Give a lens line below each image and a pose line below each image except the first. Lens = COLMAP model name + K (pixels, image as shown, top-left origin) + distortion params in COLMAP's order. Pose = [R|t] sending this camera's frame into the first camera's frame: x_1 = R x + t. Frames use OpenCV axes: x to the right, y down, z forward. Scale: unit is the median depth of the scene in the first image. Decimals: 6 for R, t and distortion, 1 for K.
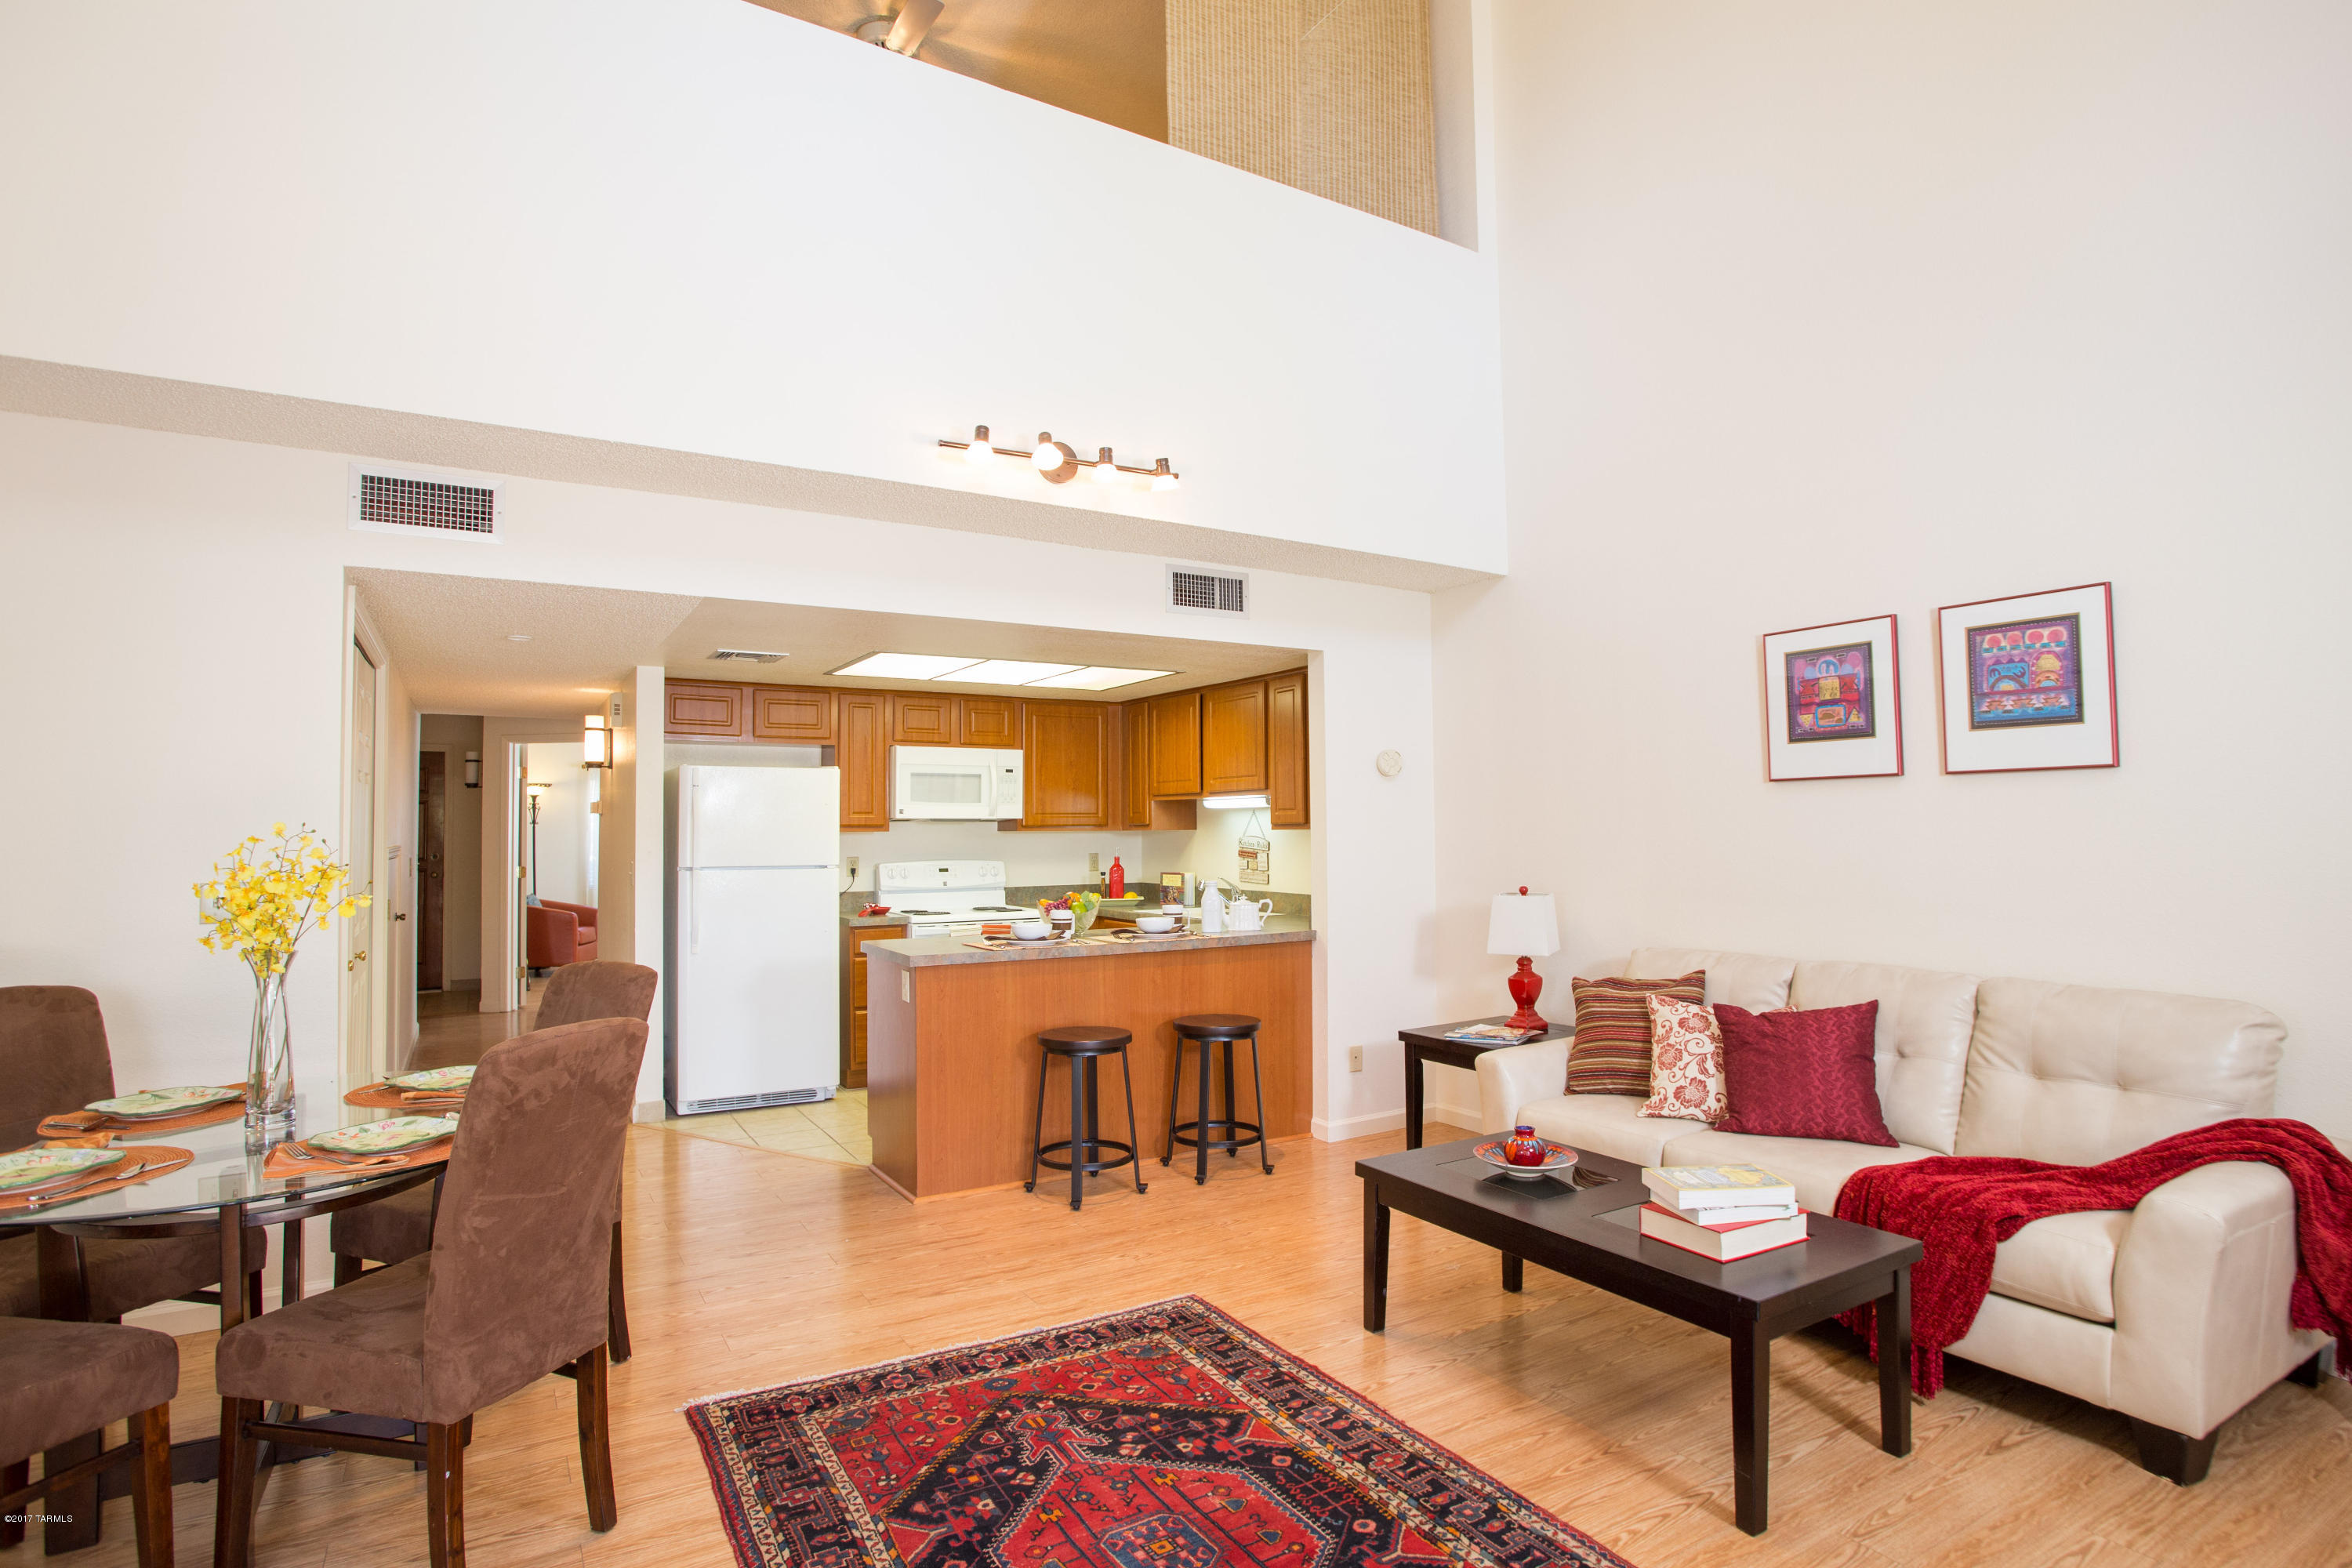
lens RADIAL K [[1209.5, 0, 1190.0], [0, 1209.5, 791.0], [0, 0, 1]] dist [-0.048776, 0.000235]
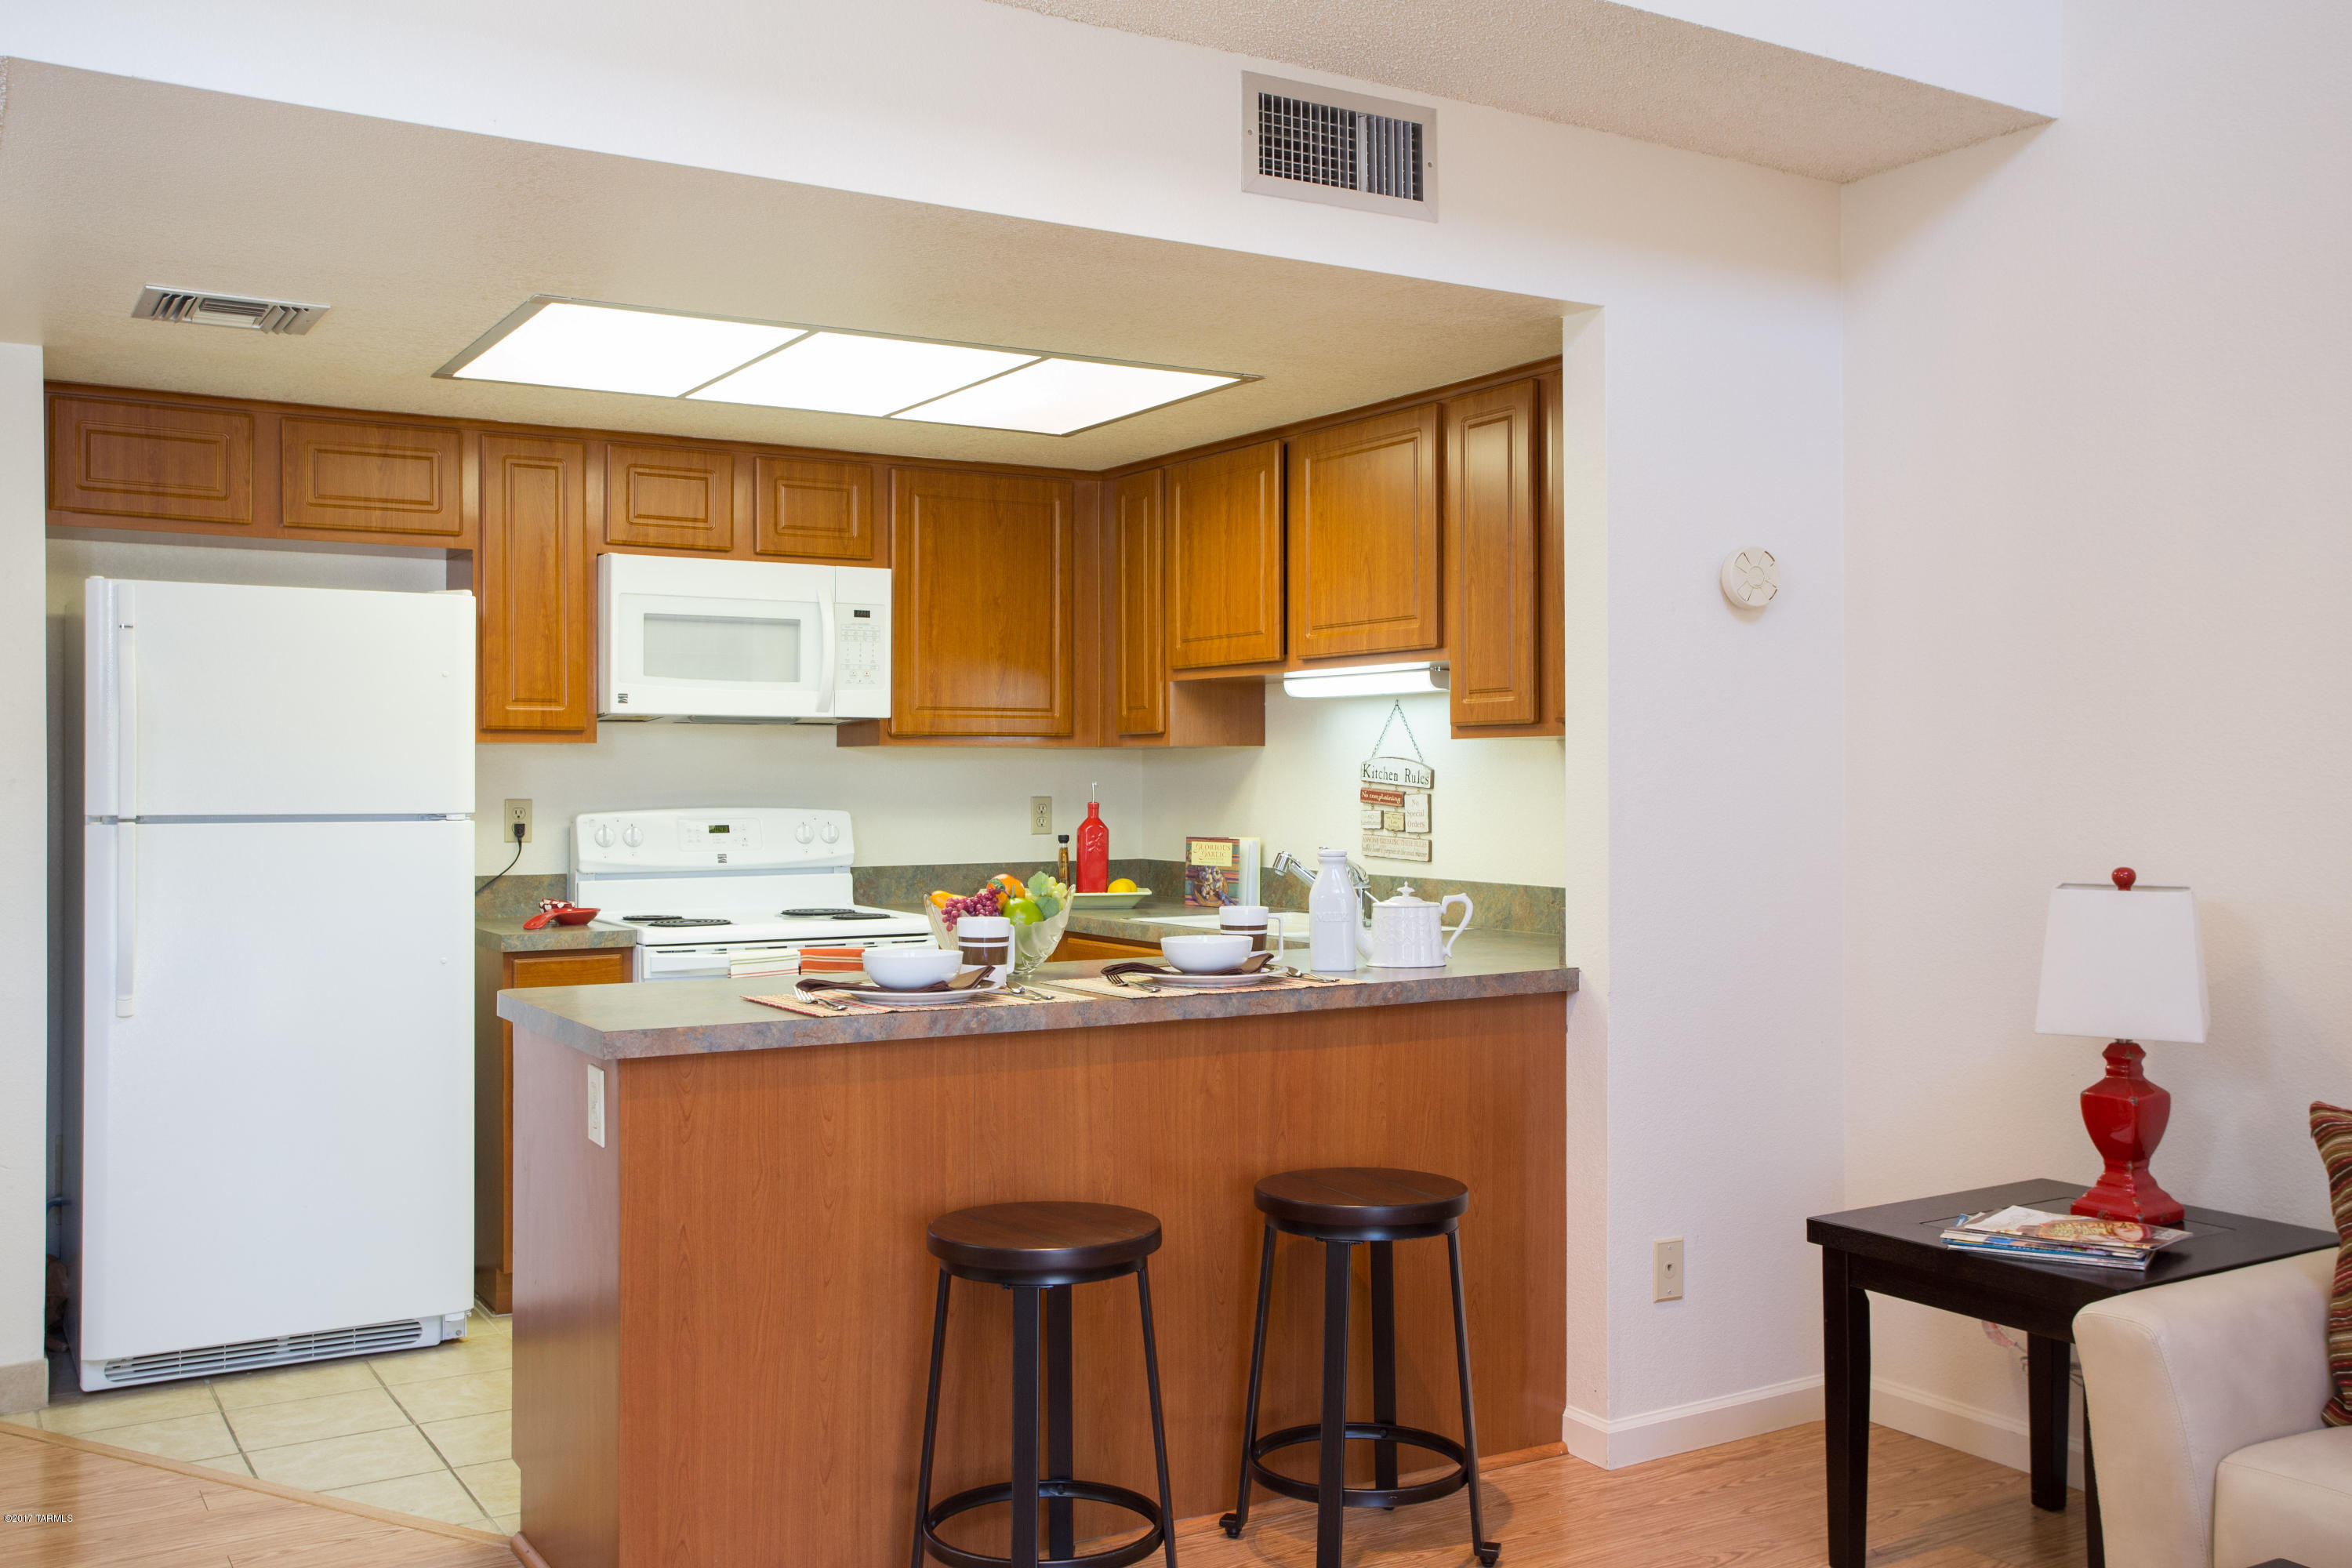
lens RADIAL K [[2102.0, 0, 1176.0], [0, 2102.0, 784.0], [0, 0, 1]] dist [0.055384, 0.002909]
pose [[0.999980, 0.005732, -0.002790, -0.032057], [-0.005631, 0.999365, 0.035184, 0.022352], [0.002990, -0.035167, 0.999377, 0.231011]]
